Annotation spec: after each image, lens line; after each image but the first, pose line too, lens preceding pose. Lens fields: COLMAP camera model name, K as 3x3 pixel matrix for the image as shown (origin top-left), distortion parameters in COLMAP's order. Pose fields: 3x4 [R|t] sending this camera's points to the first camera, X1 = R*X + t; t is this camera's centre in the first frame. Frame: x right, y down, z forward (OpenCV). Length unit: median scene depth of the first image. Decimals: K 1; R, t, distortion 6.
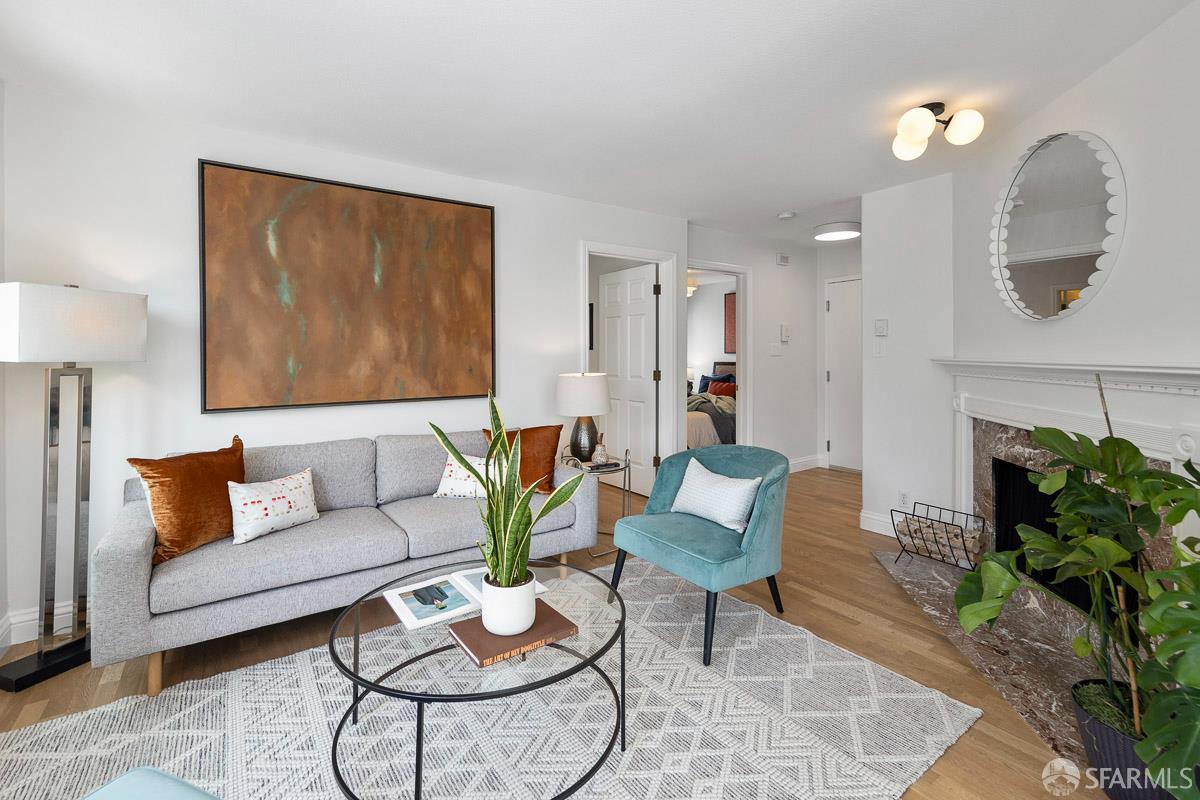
lens RADIAL K [[534.9, 0, 587.9], [0, 534.9, 357.1], [0, 0, 1]] dist [-0.000399, 0.000565]
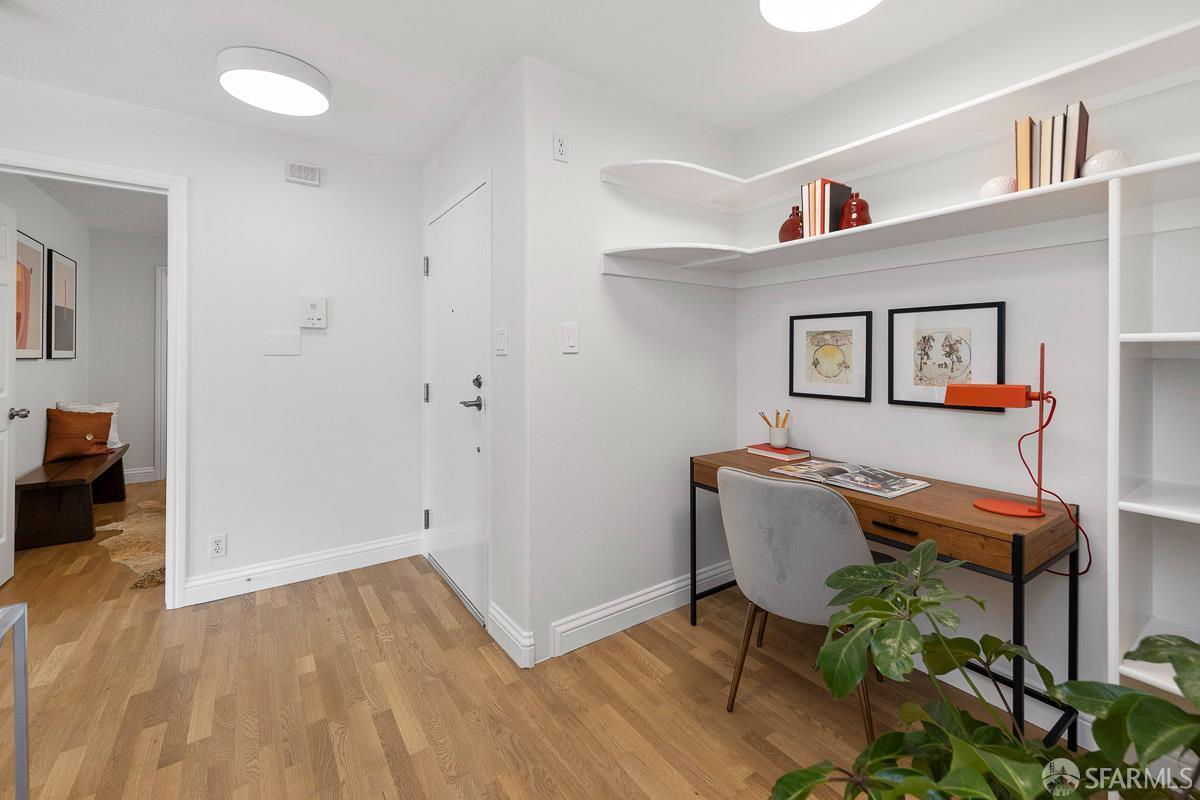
lens RADIAL K [[512.6, 0, 624.4], [0, 512.6, 360.4], [0, 0, 1]] dist [-0.000783, 0.000001]
pose [[0.999875, 0.001749, 0.015707, 1.314355], [-0.001792, 0.999995, 0.002712, 0.001068], [-0.015702, -0.002740, 0.999873, 0.952498]]
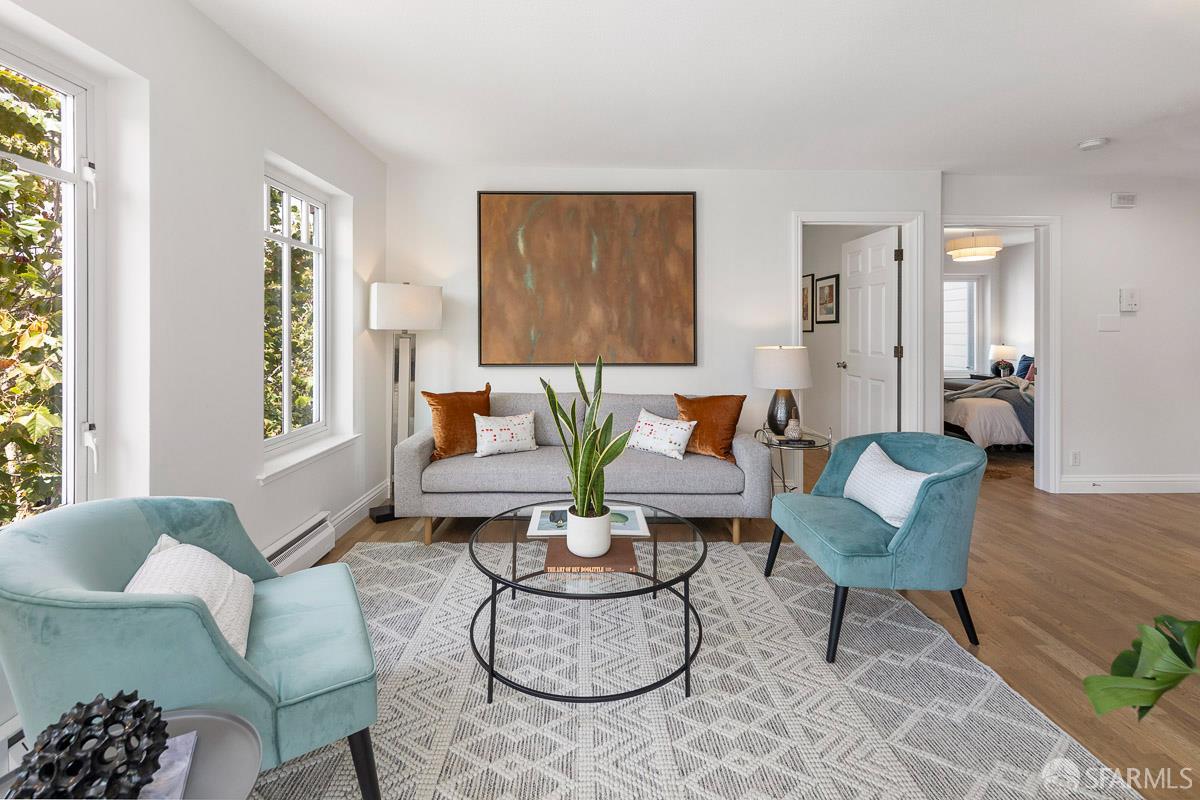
lens RADIAL K [[512.6, 0, 606.3], [0, 512.6, 330.0], [0, 0, 1]] dist [-0.000783, 0.000001]
pose [[0.830353, 0.005869, -0.557207, 0.324680], [-0.008210, 0.999965, -0.001701, 0.005910], [0.557178, 0.005987, 0.830372, 0.038532]]
